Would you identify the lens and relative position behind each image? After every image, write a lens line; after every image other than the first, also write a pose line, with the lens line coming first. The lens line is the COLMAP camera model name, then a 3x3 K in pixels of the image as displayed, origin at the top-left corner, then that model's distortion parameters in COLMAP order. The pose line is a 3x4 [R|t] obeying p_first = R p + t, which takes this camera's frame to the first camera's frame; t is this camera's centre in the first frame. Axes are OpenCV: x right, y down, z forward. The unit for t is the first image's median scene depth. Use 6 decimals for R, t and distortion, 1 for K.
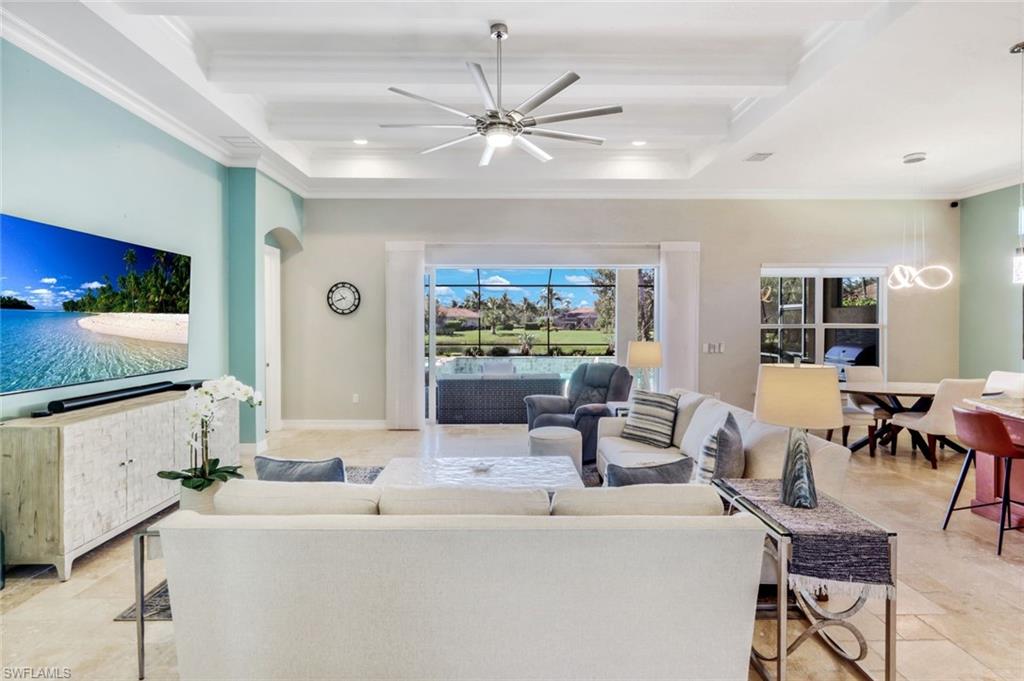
lens RADIAL K [[497.2, 0, 500.0], [0, 497.2, 332.1], [0, 0, 1]] dist [-0.008013, 0.000912]
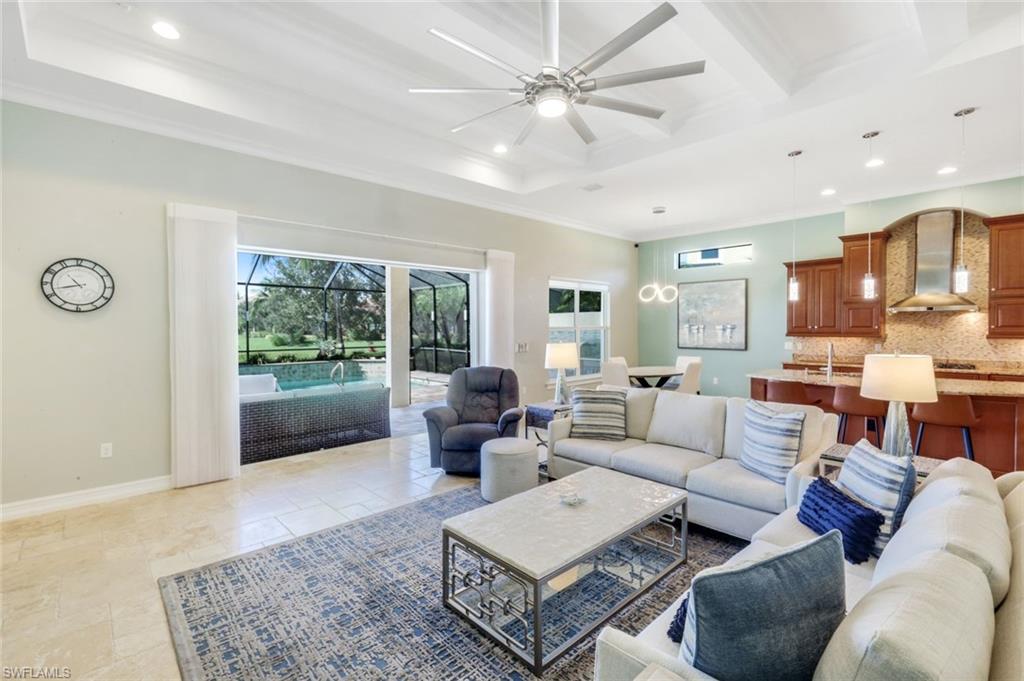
lens RADIAL K [[459.1, 0, 506.2], [0, 459.1, 337.6], [0, 0, 1]] dist [-0.008817, 0.000882]
pose [[0.732511, -0.018919, 0.680493, -0.399077], [0.015425, 0.999818, 0.011192, -0.004295], [-0.680581, 0.002298, 0.732669, 0.329741]]
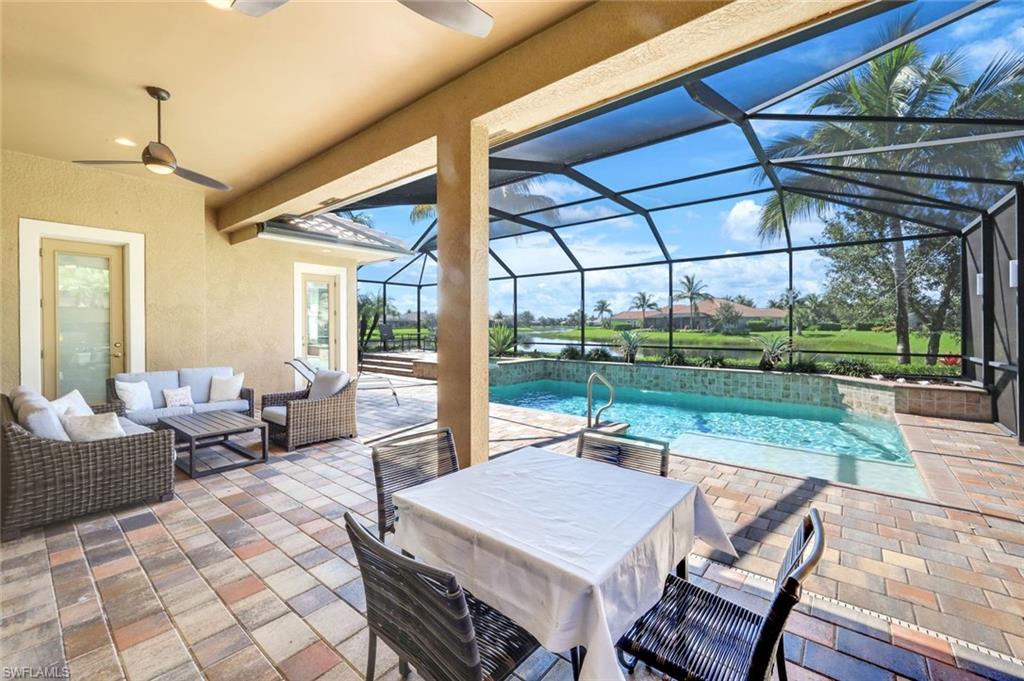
lens RADIAL K [[412.2, 0, 512.7], [0, 412.2, 338.6], [0, 0, 1]] dist [-0.000422, -0.000011]
pose [[0.781710, 0.018630, -0.623364, 0.951187], [-0.008139, 0.999773, 0.019672, 0.010359], [0.623589, -0.010304, 0.781684, 1.405443]]
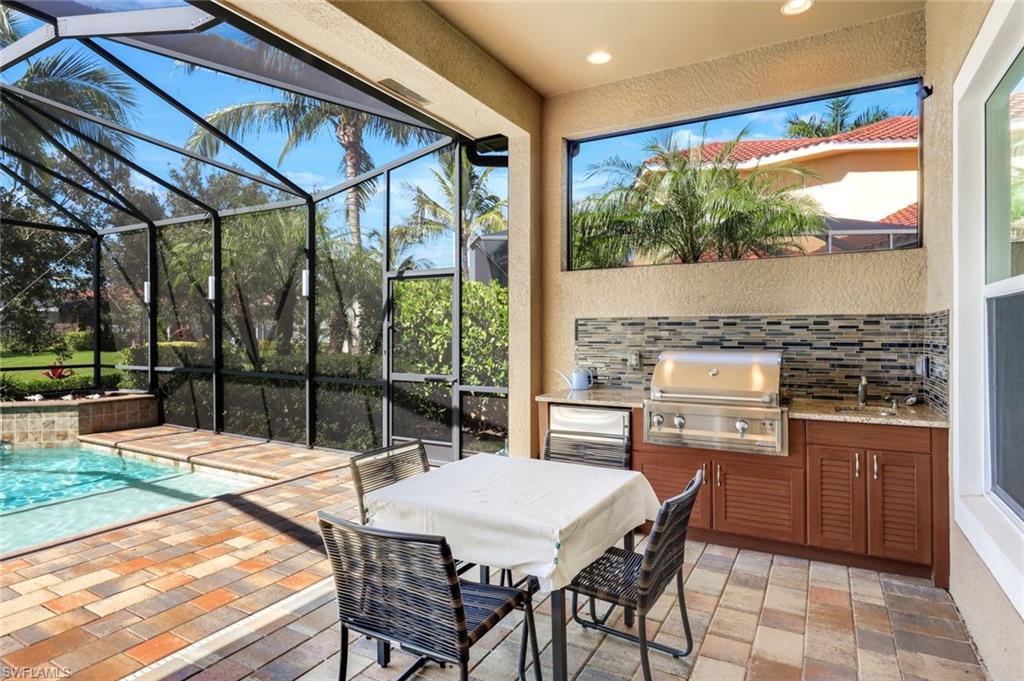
lens RADIAL K [[562.9, 0, 504.3], [0, 562.9, 333.2], [0, 0, 1]] dist [0.015948, -0.002342]
pose [[0.497341, 0.006096, 0.867534, 0.378726], [0.006480, 0.999921, -0.010741, 0.011617], [-0.867531, 0.010963, 0.497263, 1.436498]]
